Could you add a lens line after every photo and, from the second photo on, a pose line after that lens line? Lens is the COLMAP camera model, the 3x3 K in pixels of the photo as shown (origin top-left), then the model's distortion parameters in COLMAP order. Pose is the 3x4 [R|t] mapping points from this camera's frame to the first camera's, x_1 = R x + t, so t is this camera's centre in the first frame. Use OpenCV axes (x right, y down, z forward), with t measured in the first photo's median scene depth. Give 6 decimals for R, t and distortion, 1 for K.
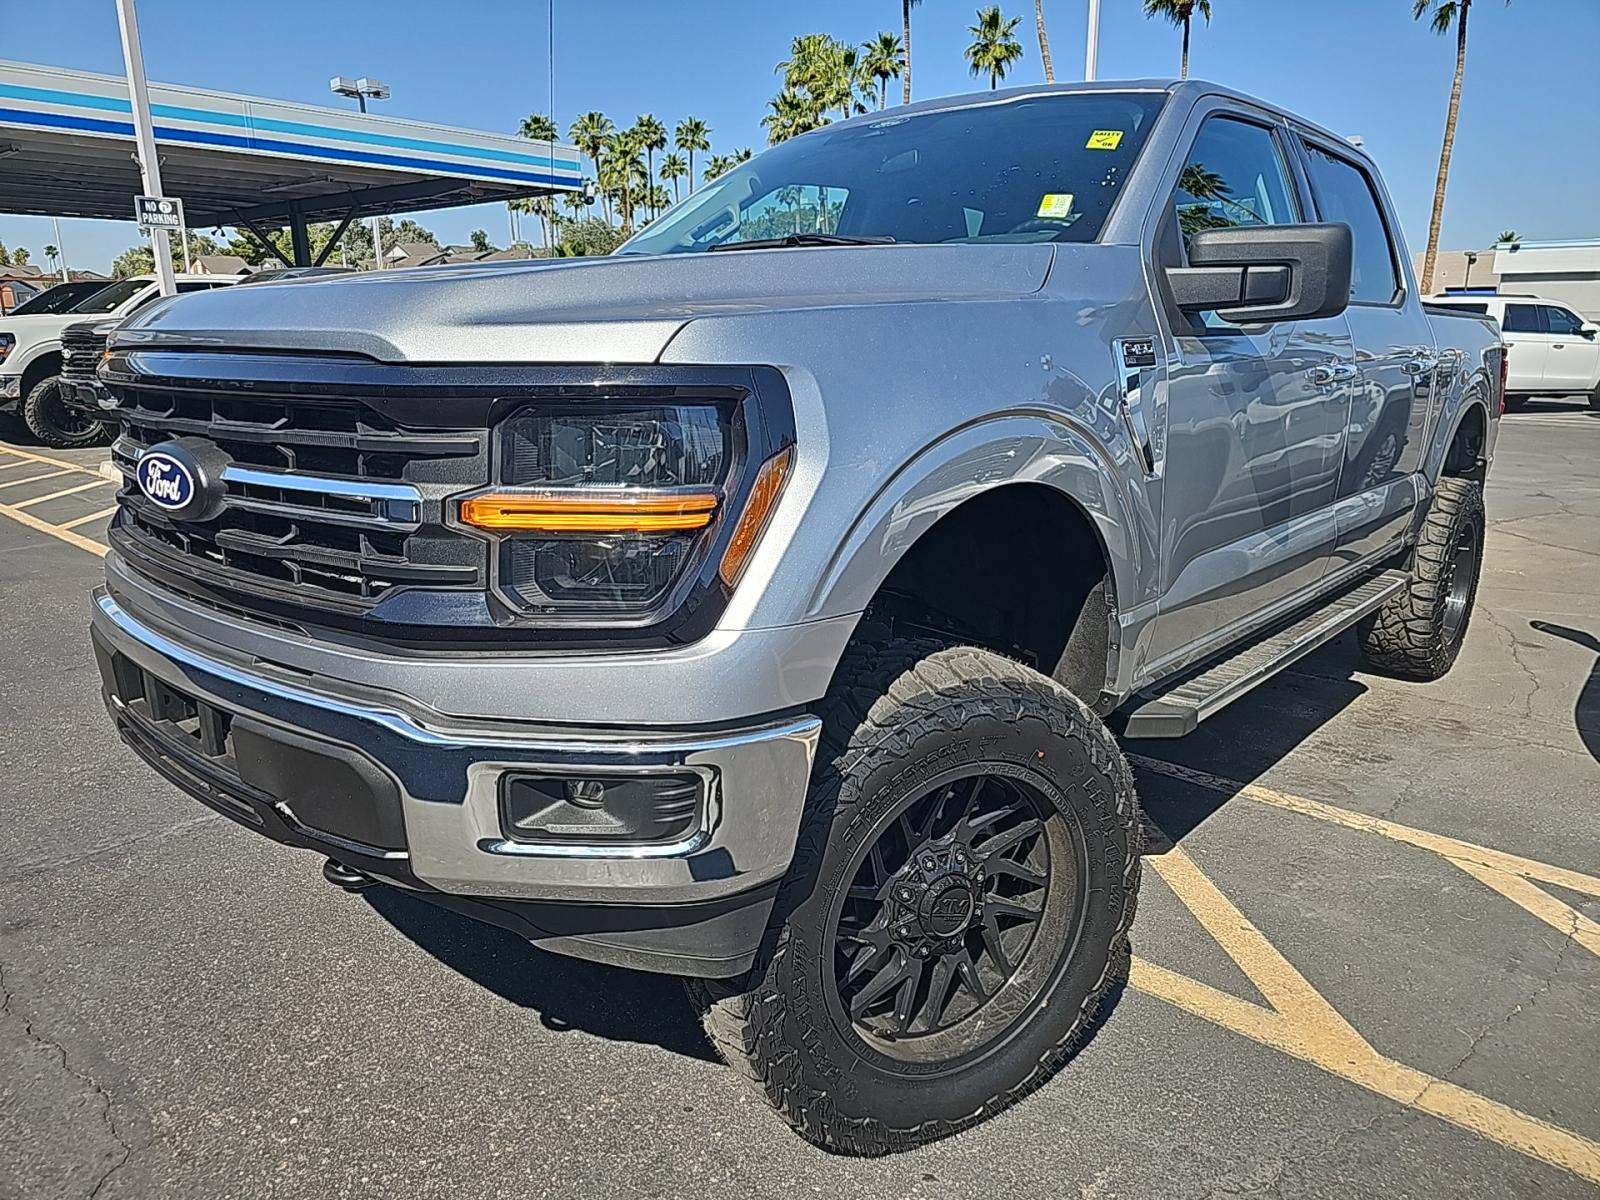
lens RADIAL K [[1219.2, 0, 800.0], [0, 1219.2, 600.0], [0, 0, 1]] dist [0.004924, 0.001373]
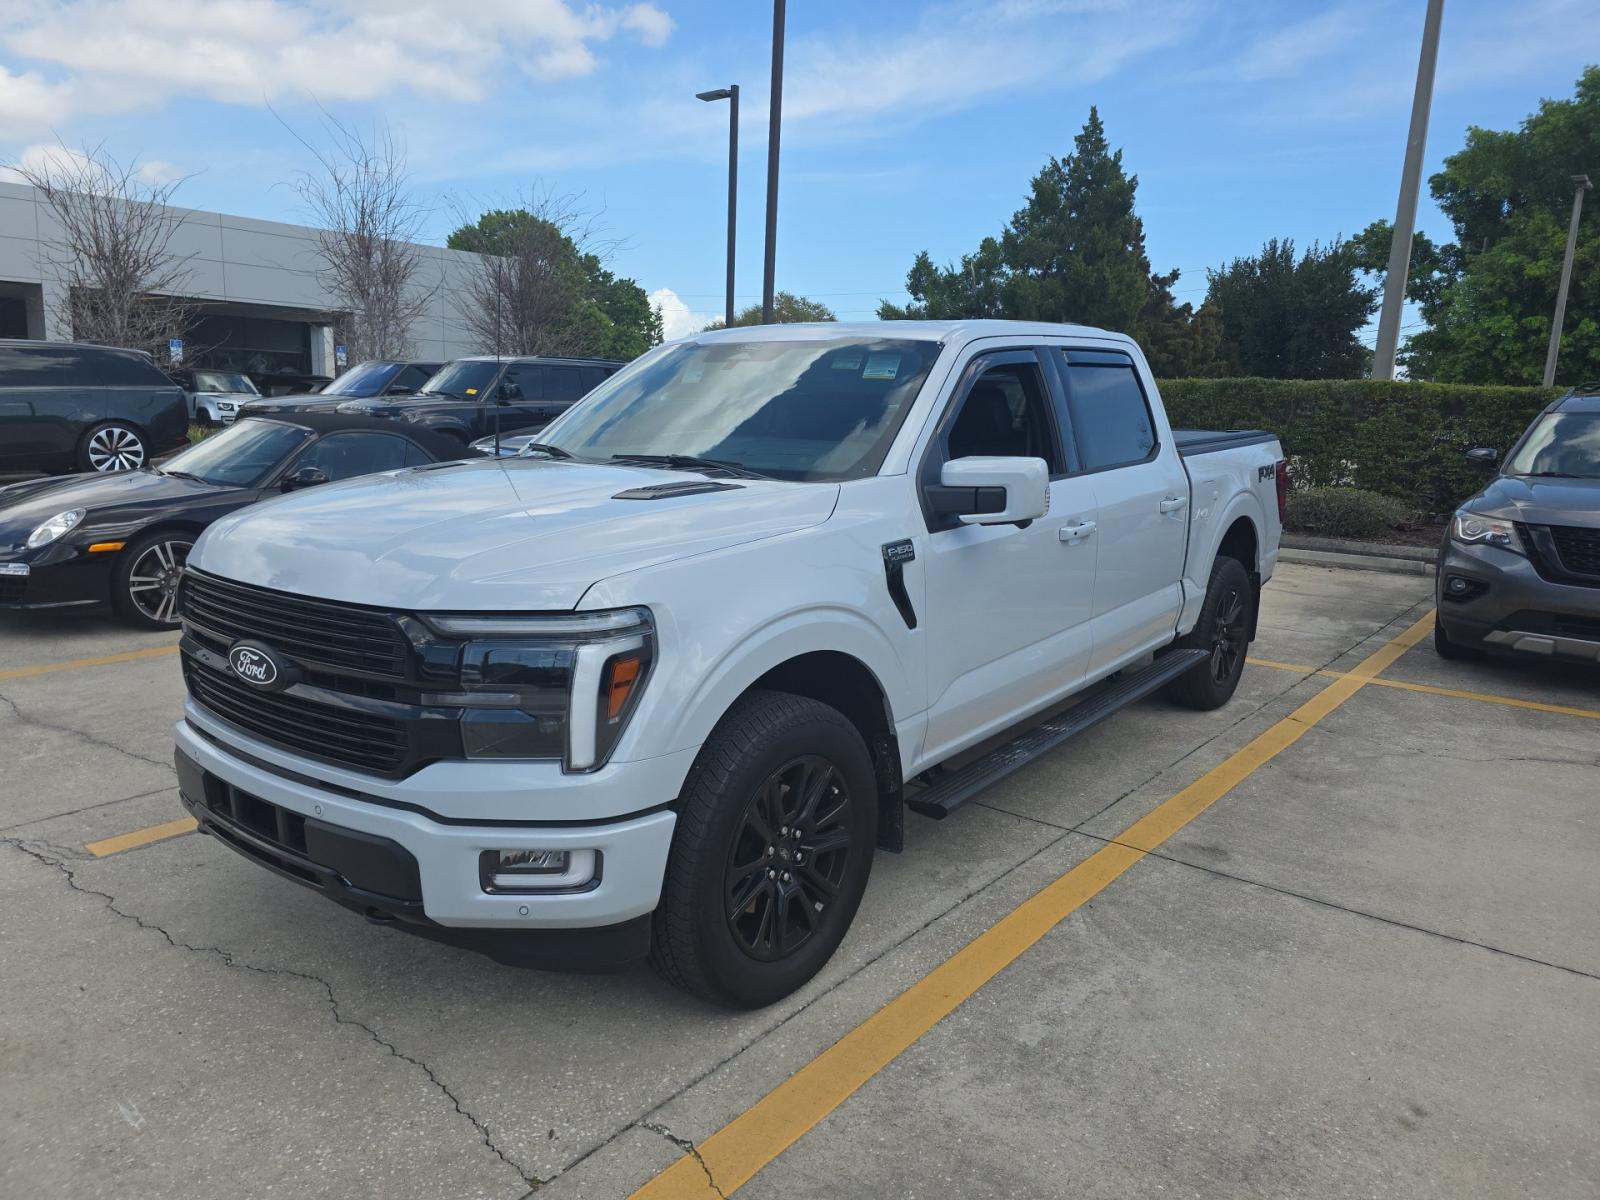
lens RADIAL K [[1172.6, 0, 800.0], [0, 1172.6, 600.0], [0, 0, 1]] dist [0.021336, 0.000143]
pose [[0.997379, -0.007327, 0.071988, 0.069156], [0.011113, 0.998568, -0.052340, -0.095609], [-0.071501, 0.053002, 0.996031, -0.557819]]
